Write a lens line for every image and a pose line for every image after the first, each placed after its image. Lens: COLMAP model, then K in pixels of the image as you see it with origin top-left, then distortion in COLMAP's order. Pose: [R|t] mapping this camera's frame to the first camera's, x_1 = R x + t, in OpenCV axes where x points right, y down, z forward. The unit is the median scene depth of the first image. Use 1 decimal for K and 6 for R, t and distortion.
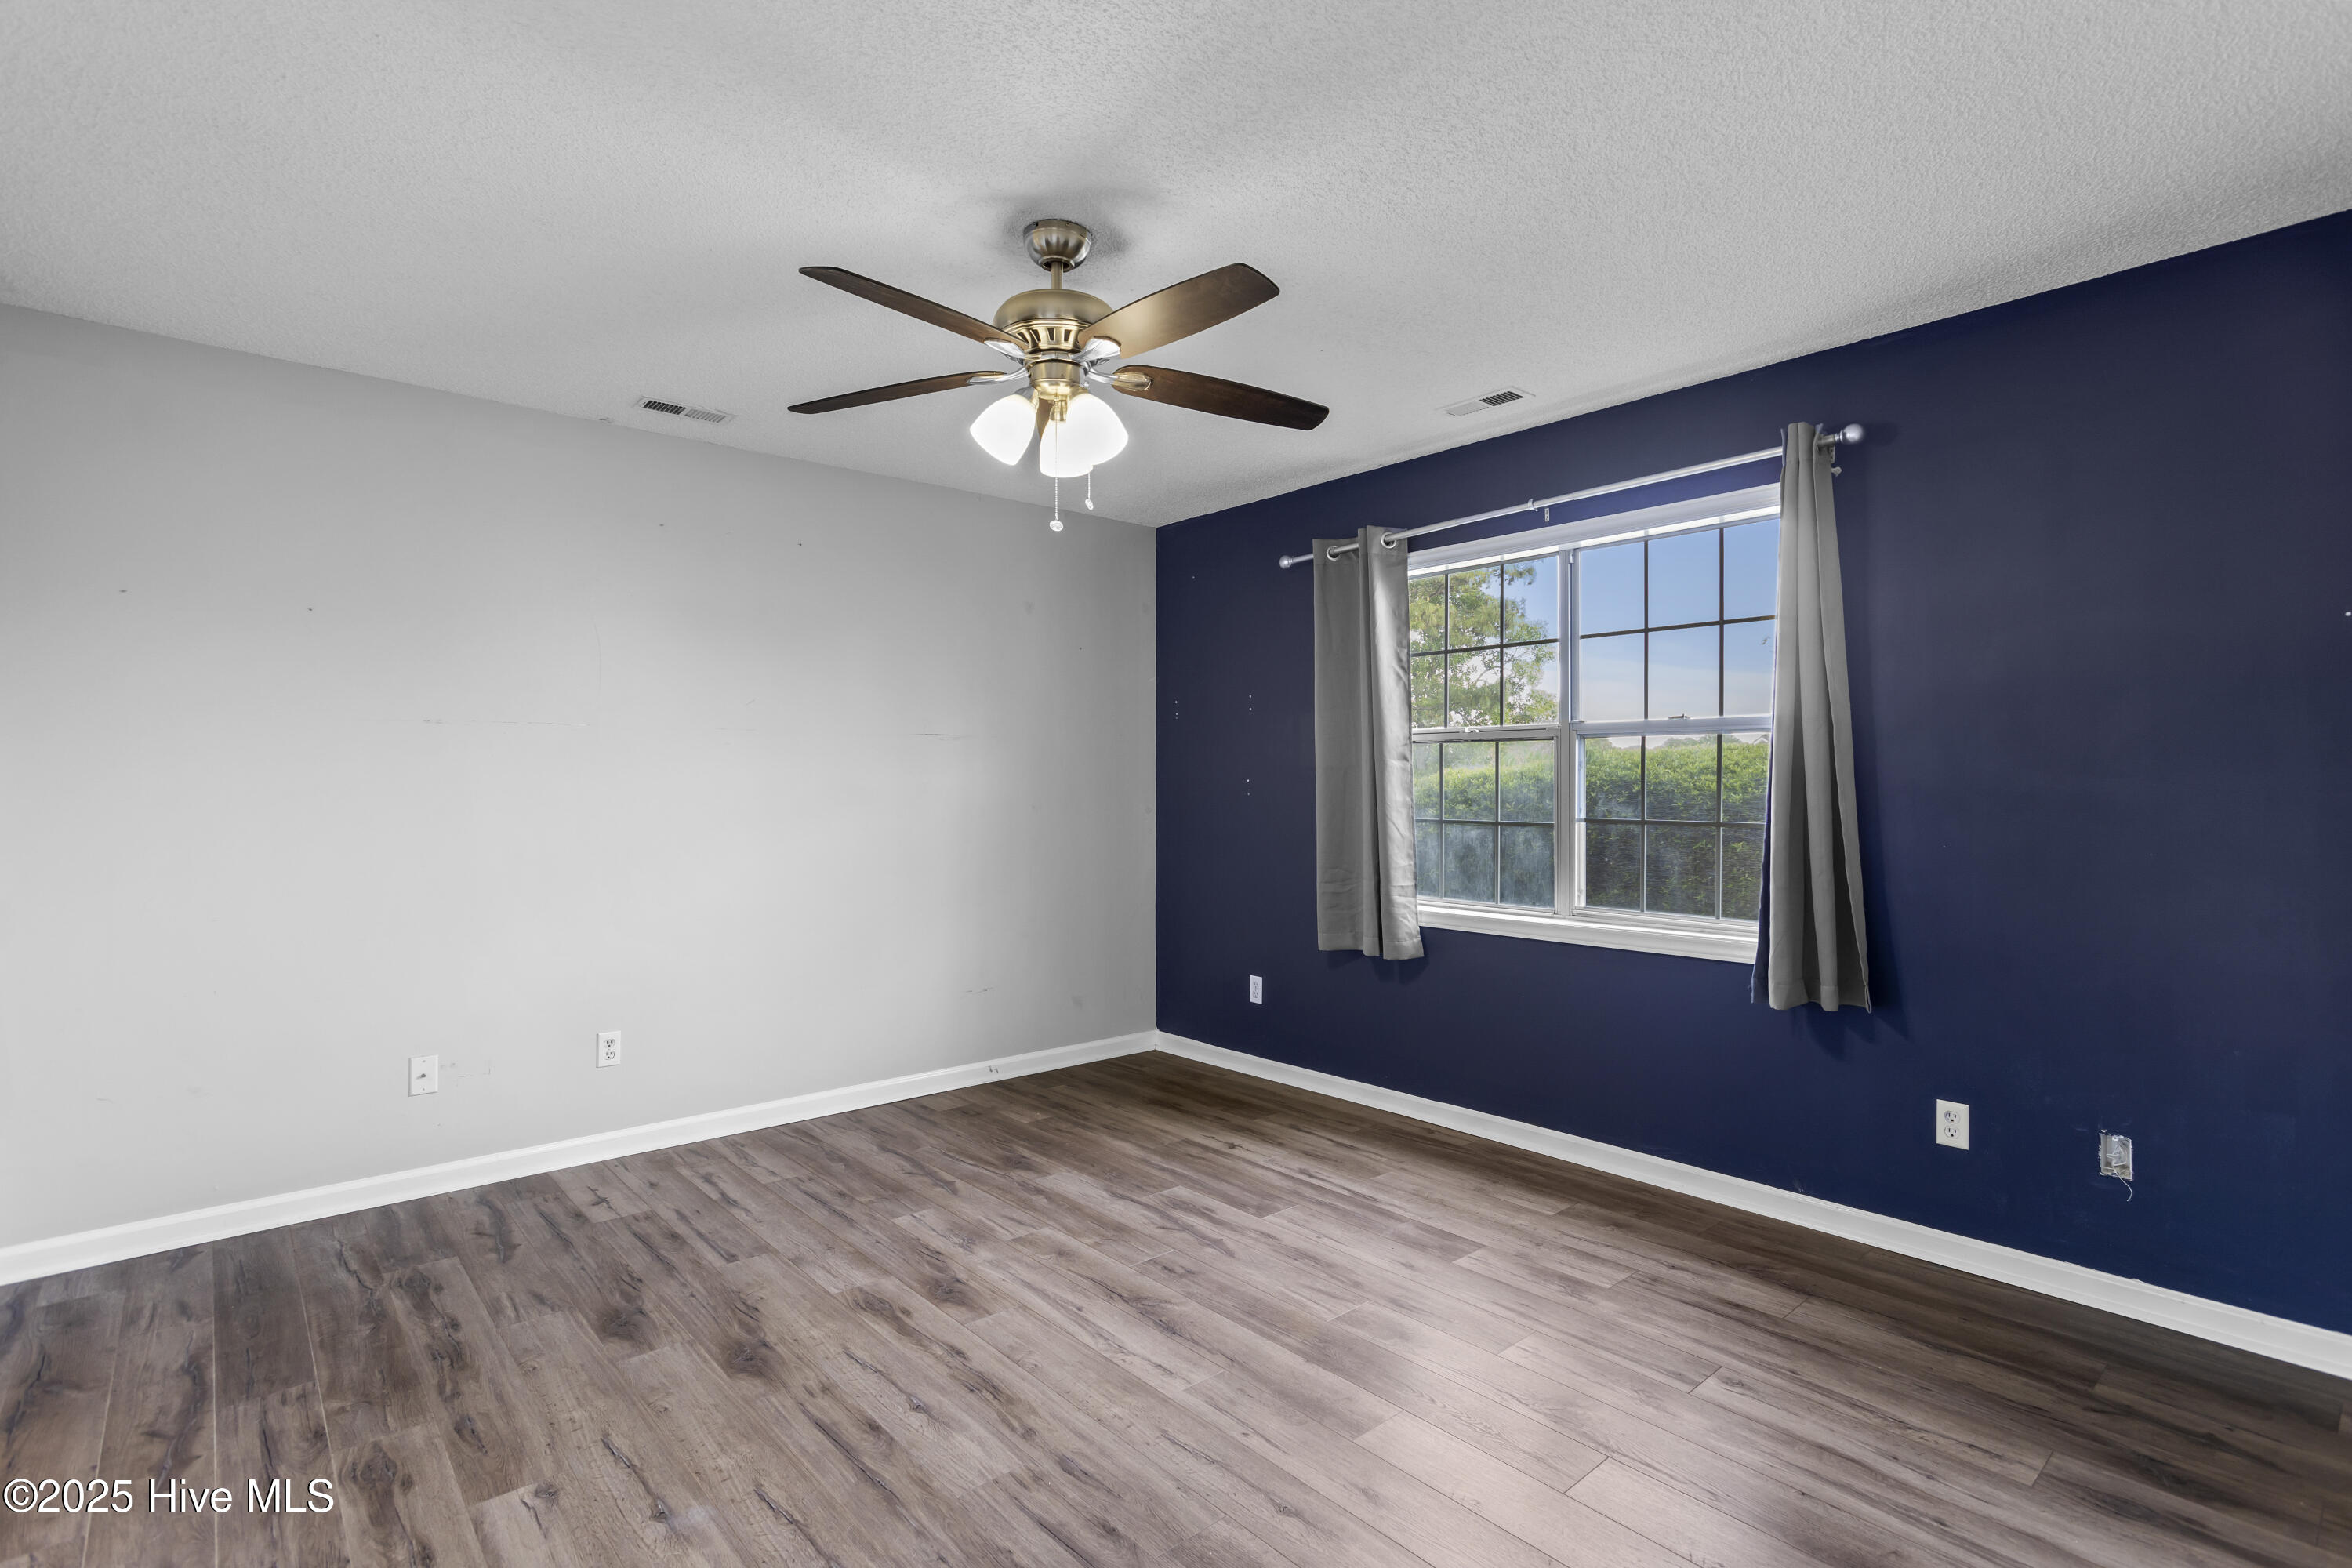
lens RADIAL K [[1092.0, 0, 1175.5], [0, 1092.0, 787.2], [0, 0, 1]] dist [0.000241, 0.000064]
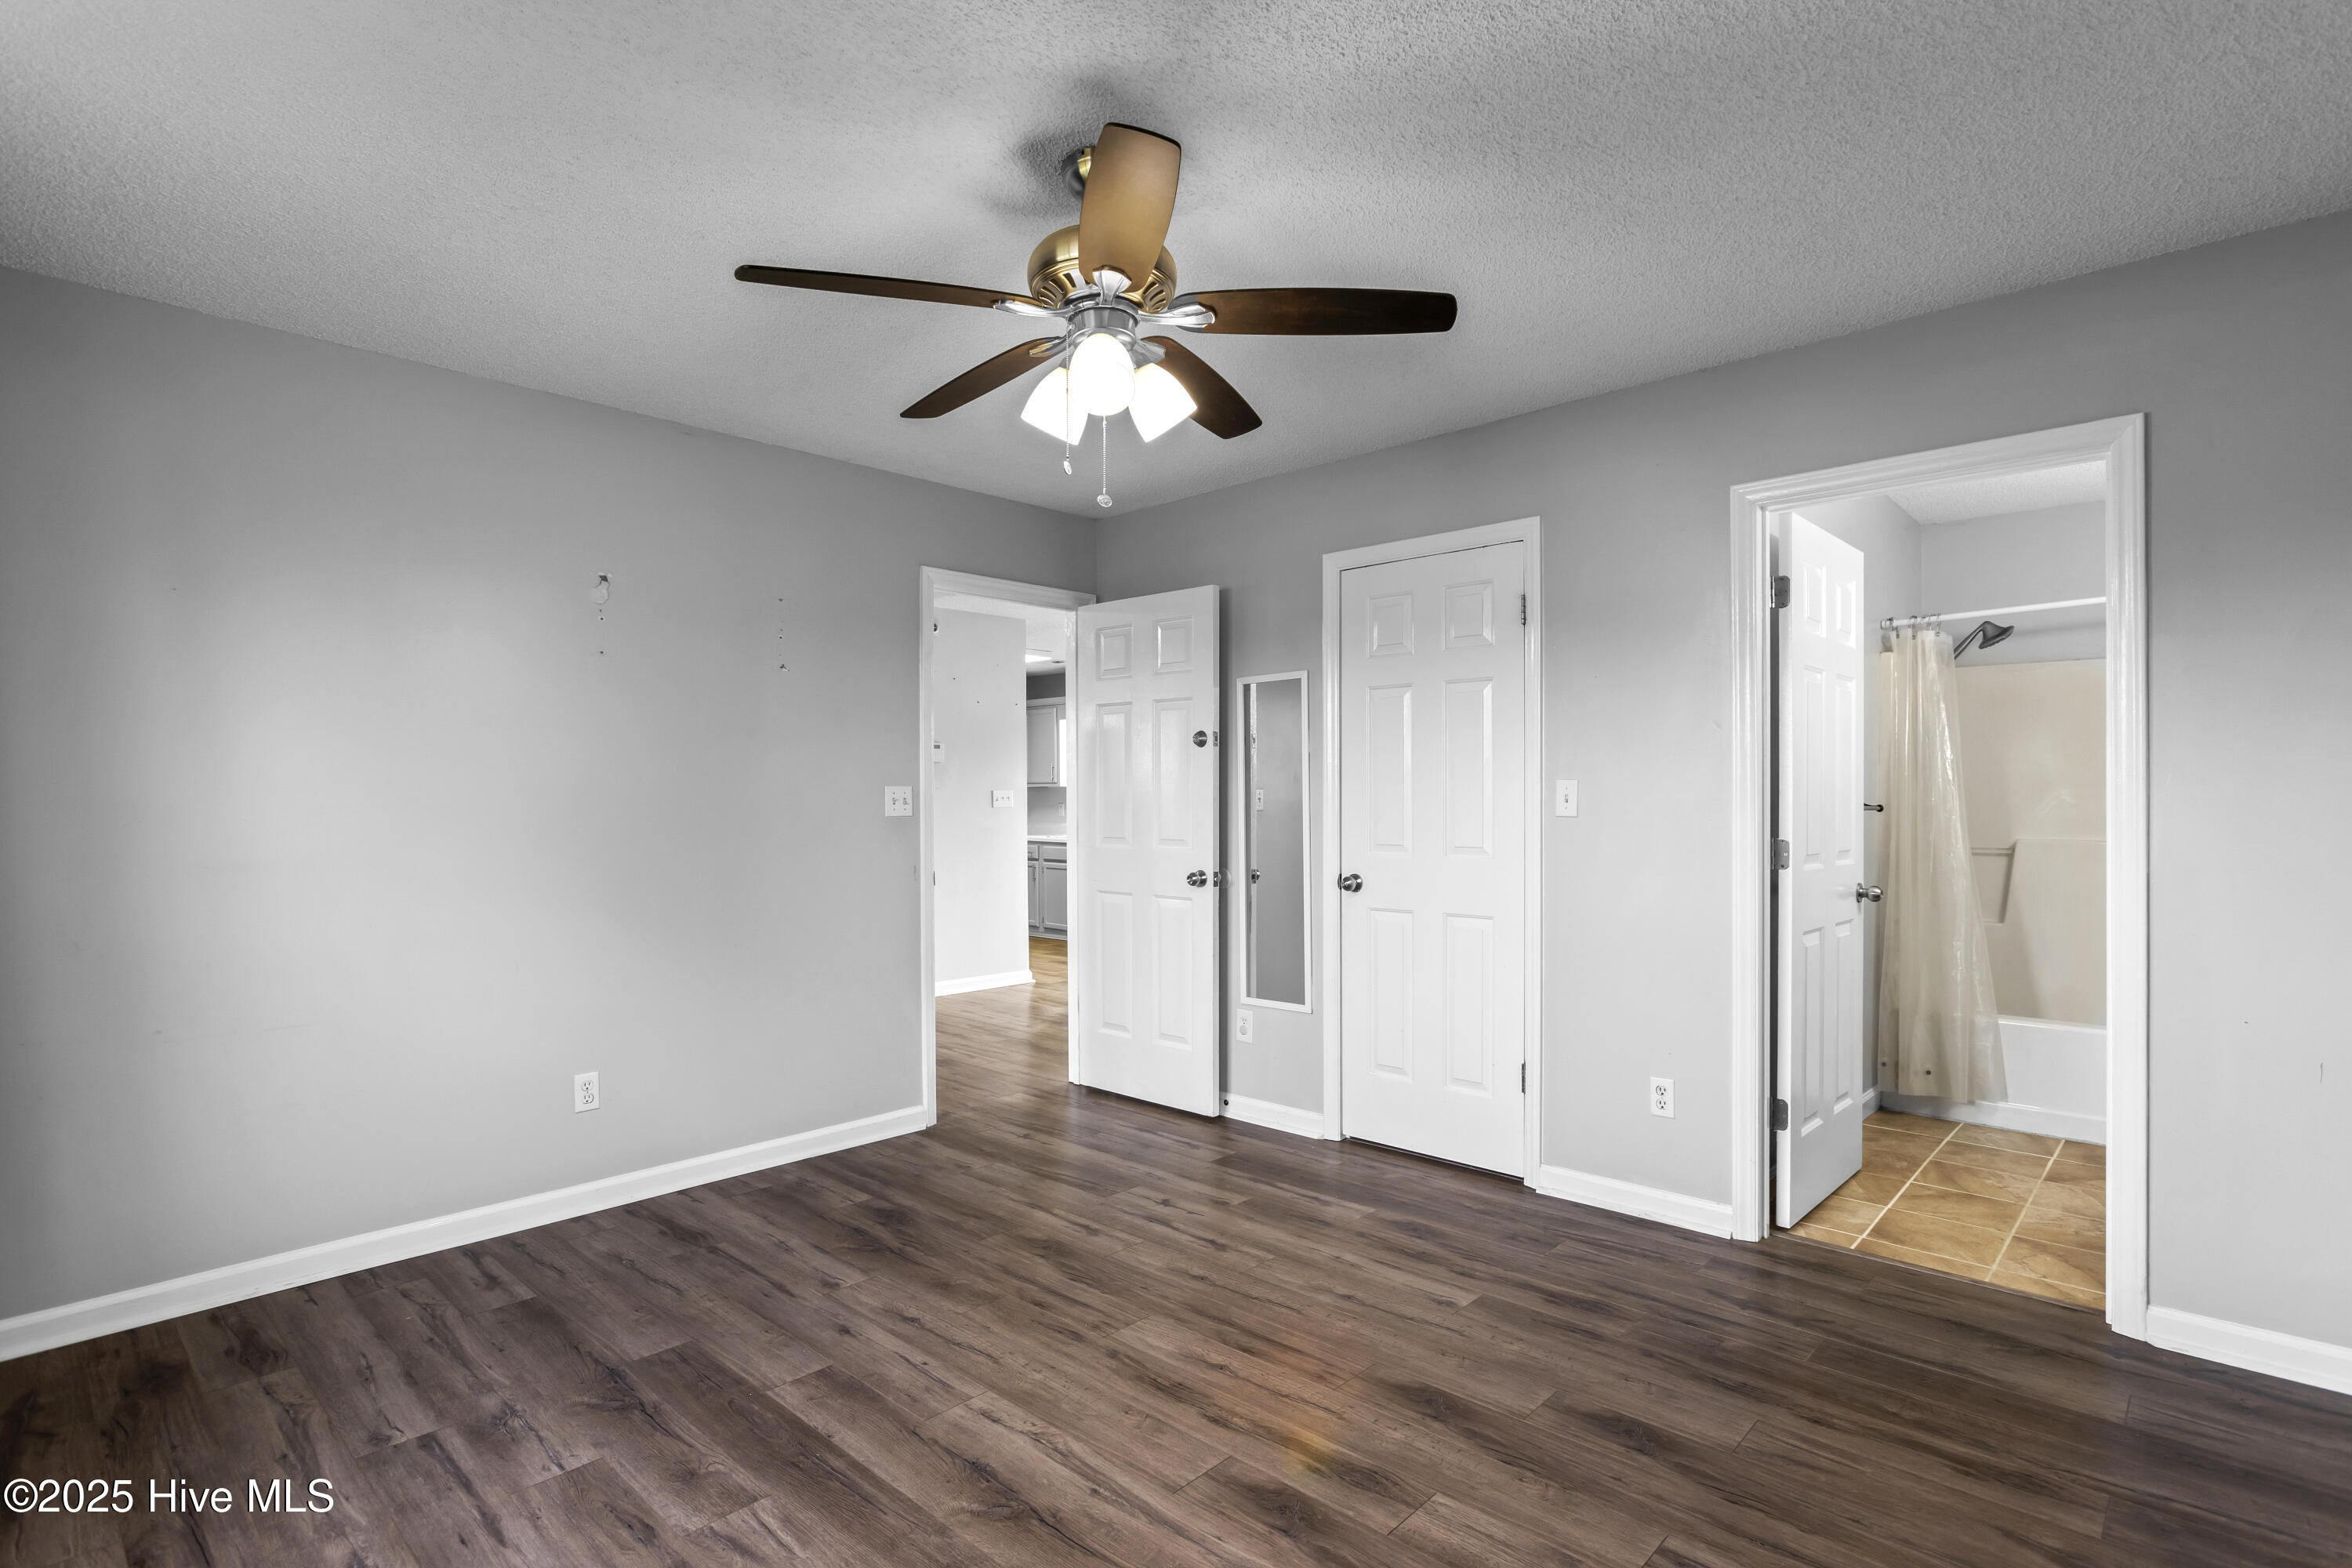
lens RADIAL K [[1172.7, 0, 1163.5], [0, 1172.7, 791.7], [0, 0, 1]] dist [-0.000015, 0.000024]
pose [[-0.996589, 0.006055, -0.082304, -0.082218], [0.006144, 0.999981, -0.000828, -0.007393], [0.082297, -0.001331, -0.996607, 2.093487]]
